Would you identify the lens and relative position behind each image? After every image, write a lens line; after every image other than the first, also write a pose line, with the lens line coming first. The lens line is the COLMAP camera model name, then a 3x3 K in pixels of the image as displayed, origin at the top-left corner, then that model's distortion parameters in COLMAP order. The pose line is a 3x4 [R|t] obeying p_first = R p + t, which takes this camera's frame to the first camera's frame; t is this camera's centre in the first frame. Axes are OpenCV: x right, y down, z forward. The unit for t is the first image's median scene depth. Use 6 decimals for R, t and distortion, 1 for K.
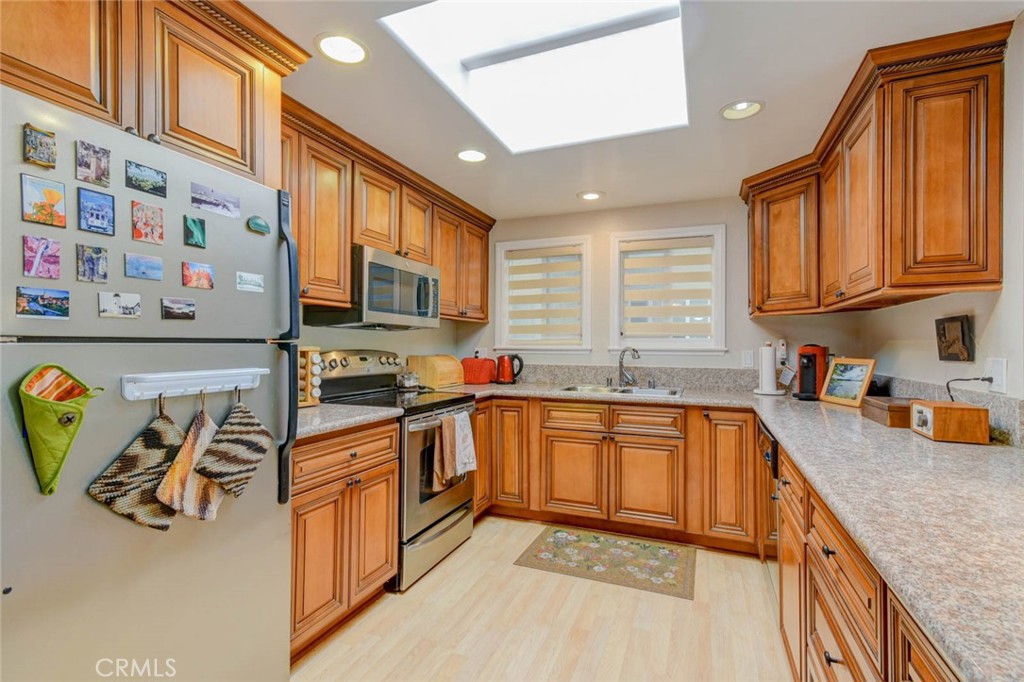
lens RADIAL K [[475.7, 0, 511.6], [0, 475.7, 342.7], [0, 0, 1]] dist [0.022030, -0.001447]
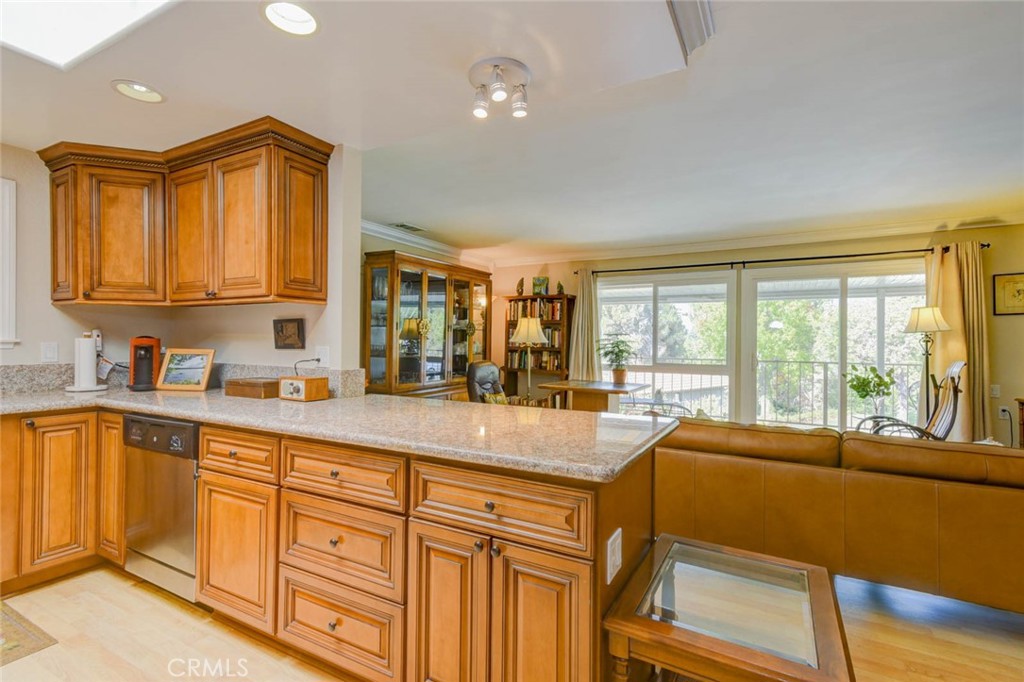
lens RADIAL K [[475.7, 0, 514.6], [0, 475.7, 341.9], [0, 0, 1]] dist [0.022030, -0.001447]
pose [[0.117652, -0.003700, 0.993048, -0.296754], [-0.014829, 0.999875, 0.005482, -0.000997], [-0.992944, -0.015371, 0.117583, 0.099718]]
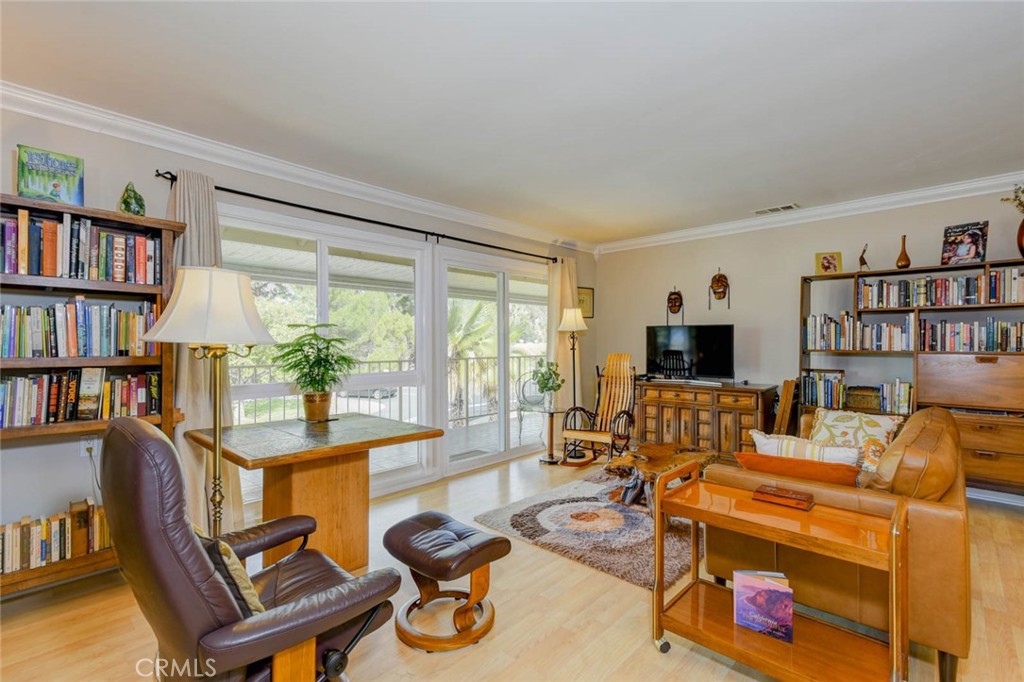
lens RADIAL K [[475.7, 0, 484.6], [0, 475.7, 341.9], [0, 0, 1]] dist [0.022030, -0.001447]
pose [[-0.933552, -0.012510, 0.358223, 1.111476], [-0.012278, 0.999920, 0.002923, -0.000709], [-0.358231, -0.001669, -0.933632, 0.769394]]
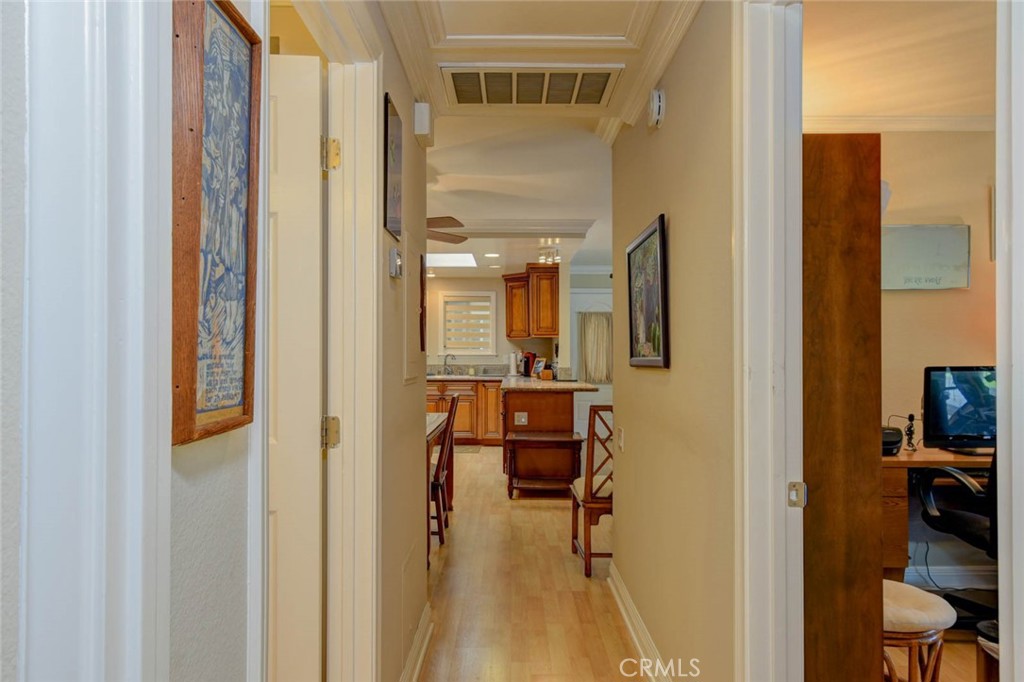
lens RADIAL K [[736.9, 0, 506.4], [0, 736.9, 346.0], [0, 0, 1]] dist [0.008774, 0.001946]
pose [[0.930805, -0.001113, 0.365514, -0.743923], [0.002785, 0.999988, -0.004047, -0.012017], [-0.365505, 0.004785, 0.930797, -2.192167]]
